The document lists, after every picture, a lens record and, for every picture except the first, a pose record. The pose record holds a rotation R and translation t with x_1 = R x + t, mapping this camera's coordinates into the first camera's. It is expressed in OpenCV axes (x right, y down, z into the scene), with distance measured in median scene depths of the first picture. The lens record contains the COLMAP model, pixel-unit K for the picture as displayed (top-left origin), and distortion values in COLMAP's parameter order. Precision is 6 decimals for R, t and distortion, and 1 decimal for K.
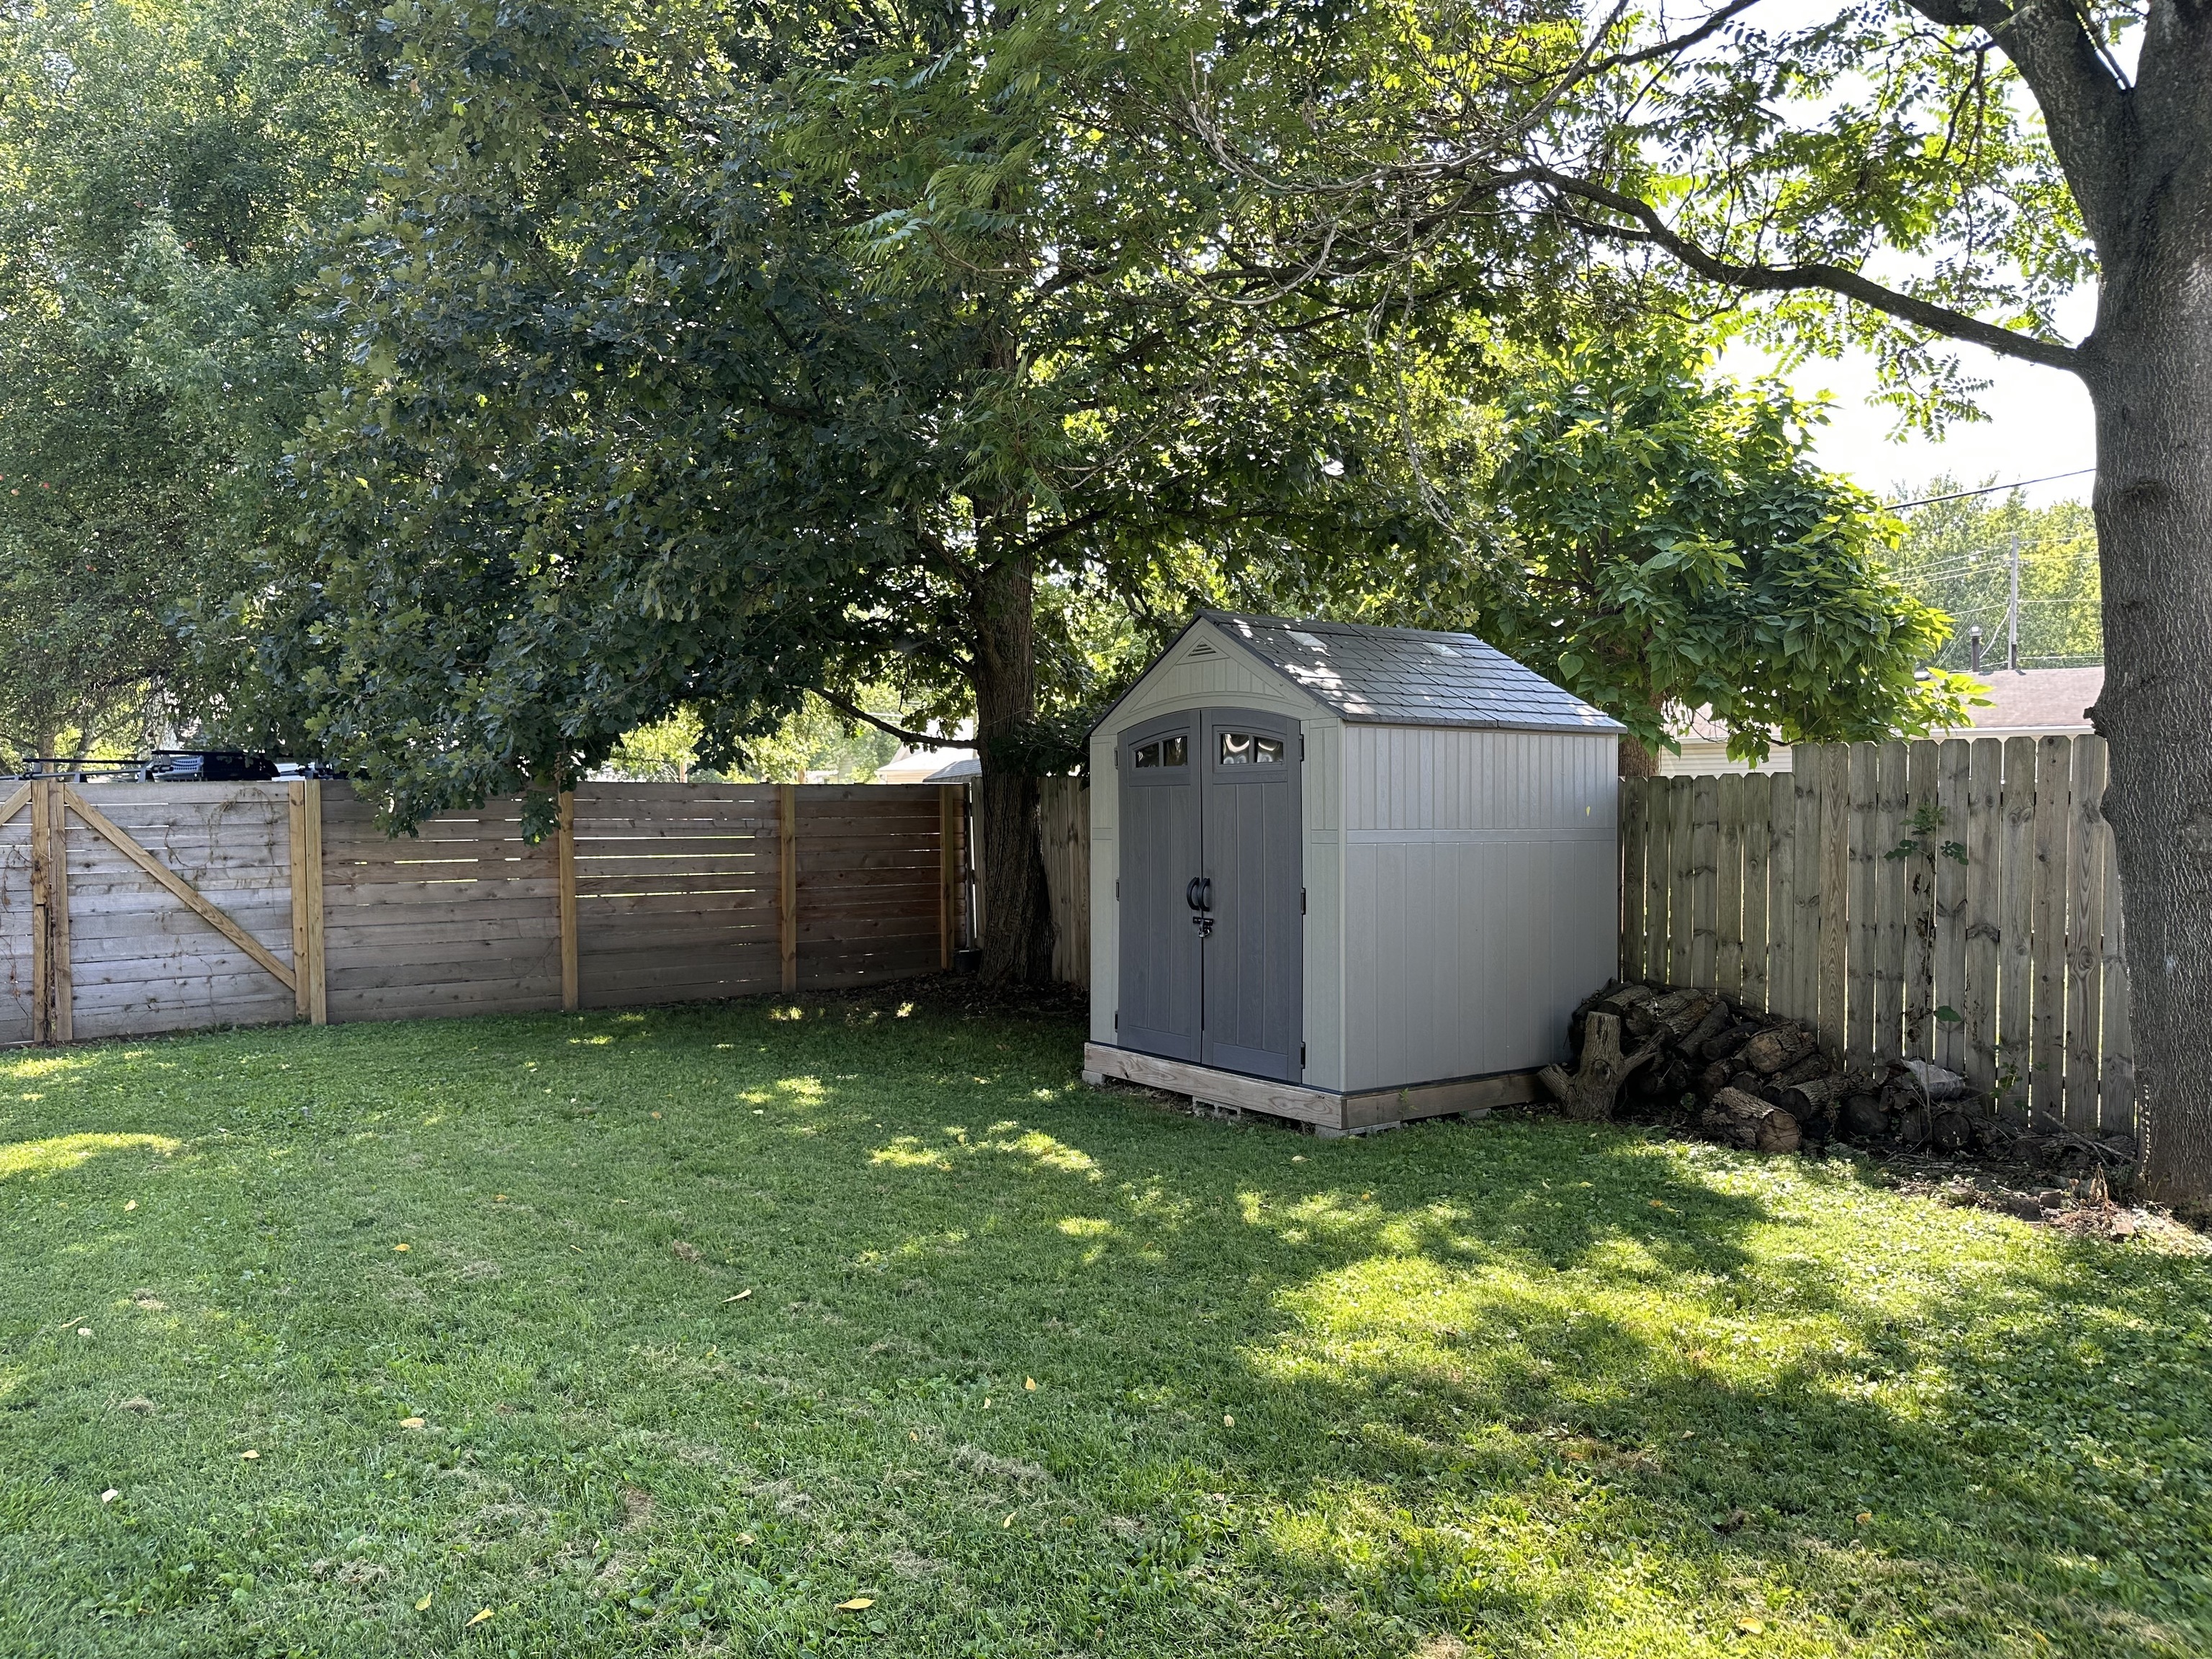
lens RADIAL K [[1540.0, 0, 1105.3], [0, 1540.0, 833.5], [0, 0, 1]] dist [-0.001809, -0.000273]
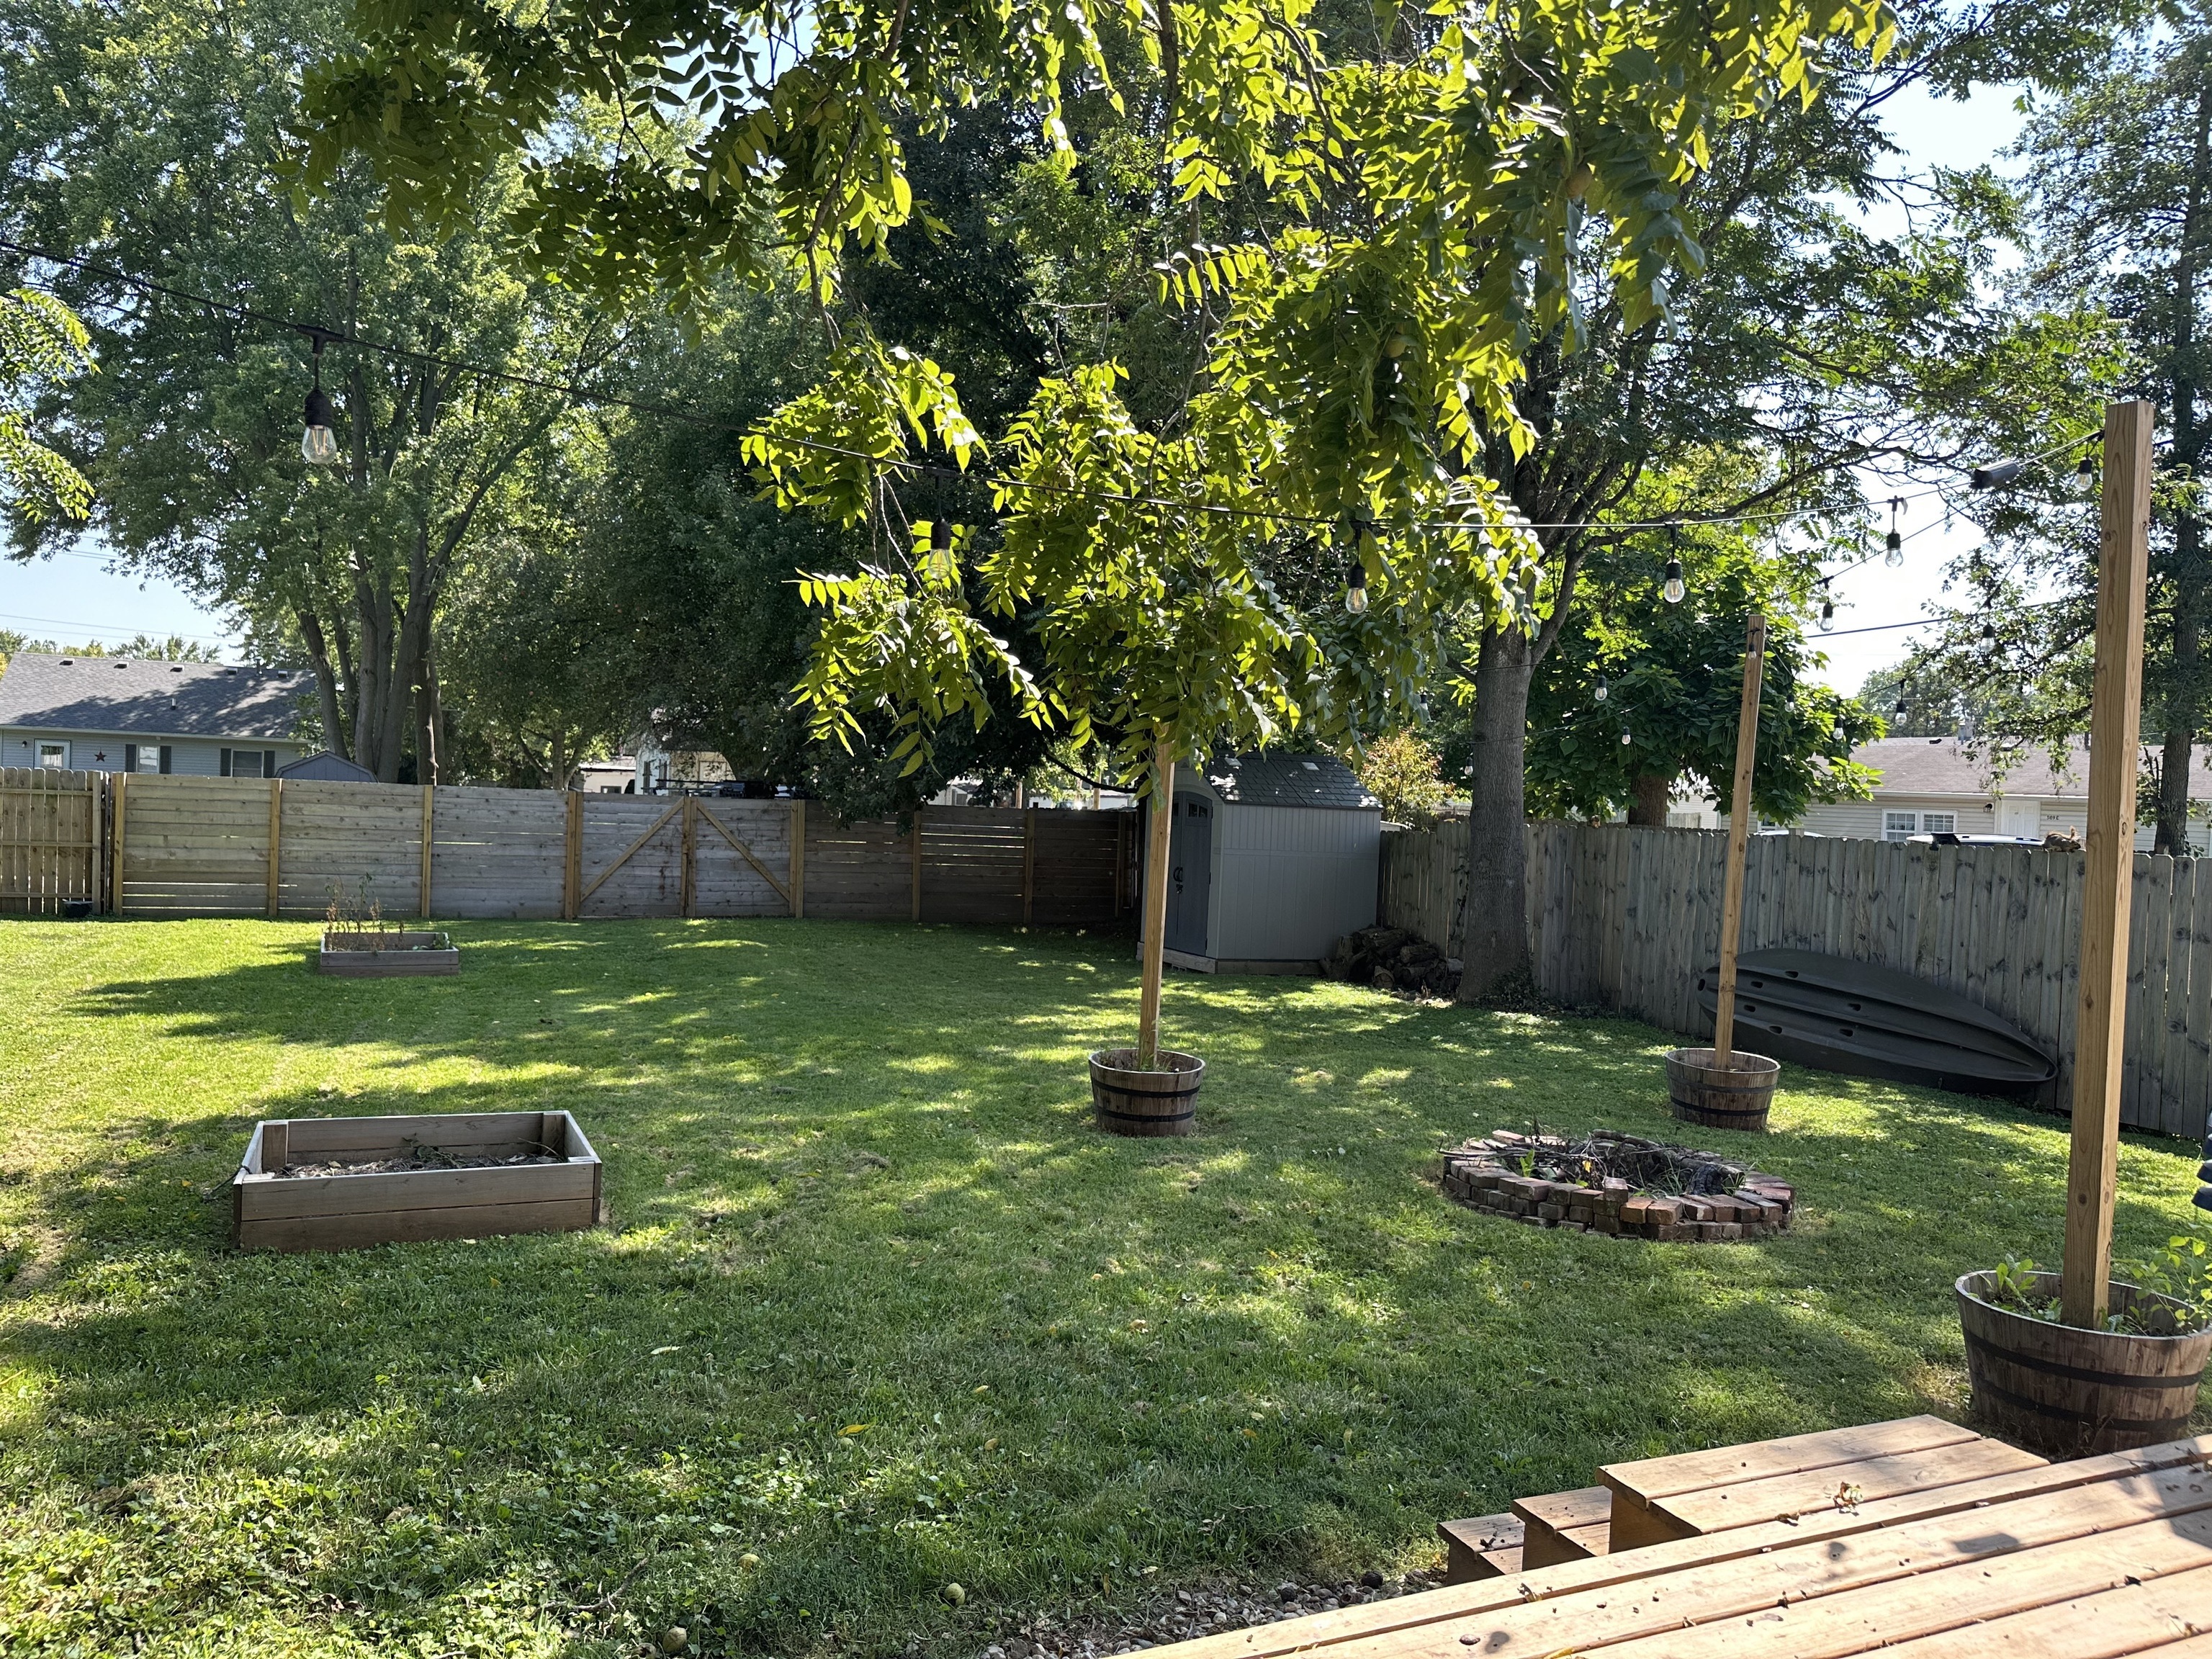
lens RADIAL K [[1540.0, 0, 1109.0], [0, 1540.0, 832.2], [0, 0, 1]] dist [-0.001809, -0.000273]
pose [[0.975014, 0.048250, -0.216839, 0.331887], [-0.048577, 0.998812, 0.003827, -0.019546], [0.216766, 0.006802, 0.976200, -0.912622]]
